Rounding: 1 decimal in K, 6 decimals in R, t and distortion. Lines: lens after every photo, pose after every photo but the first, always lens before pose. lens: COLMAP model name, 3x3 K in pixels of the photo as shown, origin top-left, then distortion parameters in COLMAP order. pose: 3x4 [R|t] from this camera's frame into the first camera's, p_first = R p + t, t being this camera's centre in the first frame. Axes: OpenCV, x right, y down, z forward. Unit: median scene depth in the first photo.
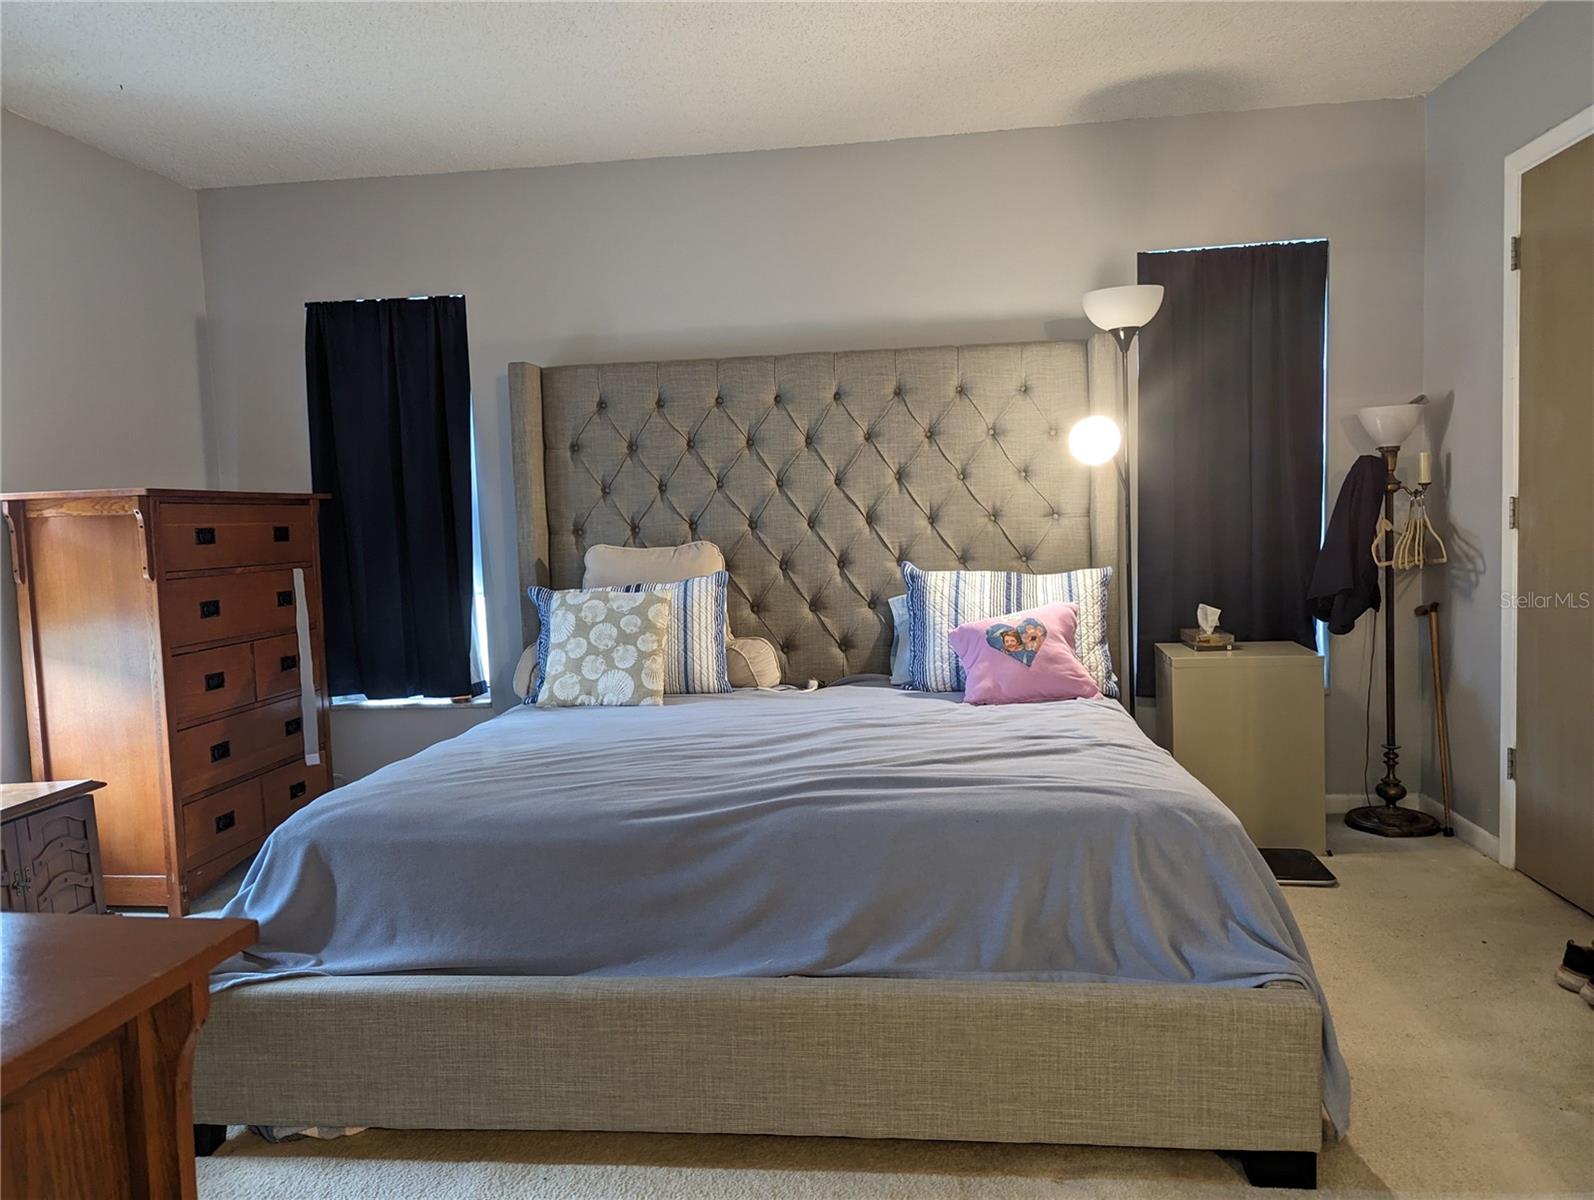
lens RADIAL K [[1122.7, 0, 796.0], [0, 1122.7, 593.7], [0, 0, 1]] dist [0.051817, -0.044821]
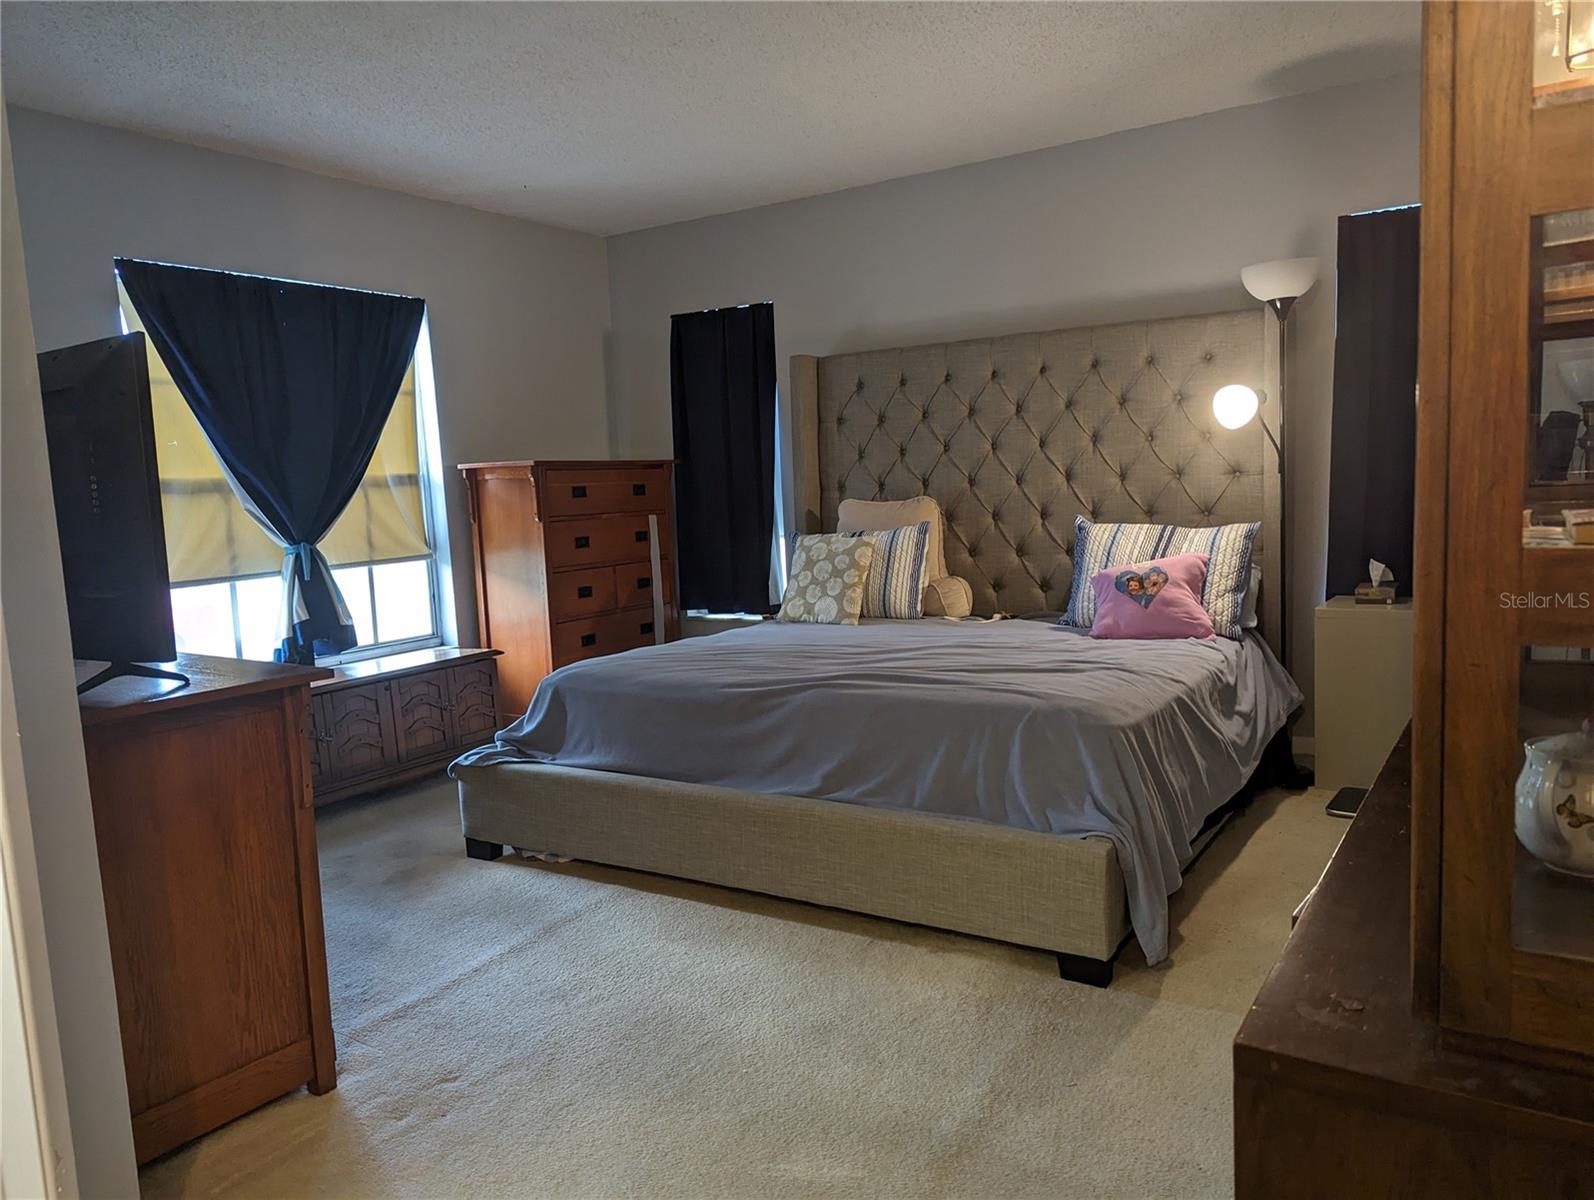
lens RADIAL K [[1122.7, 0, 802.6], [0, 1122.7, 605.0], [0, 0, 1]] dist [0.051817, -0.044821]
pose [[0.900892, 0.046490, -0.431546, 0.365863], [-0.021065, 0.997759, 0.063513, -0.004183], [0.433531, -0.048128, 0.899852, -0.180046]]
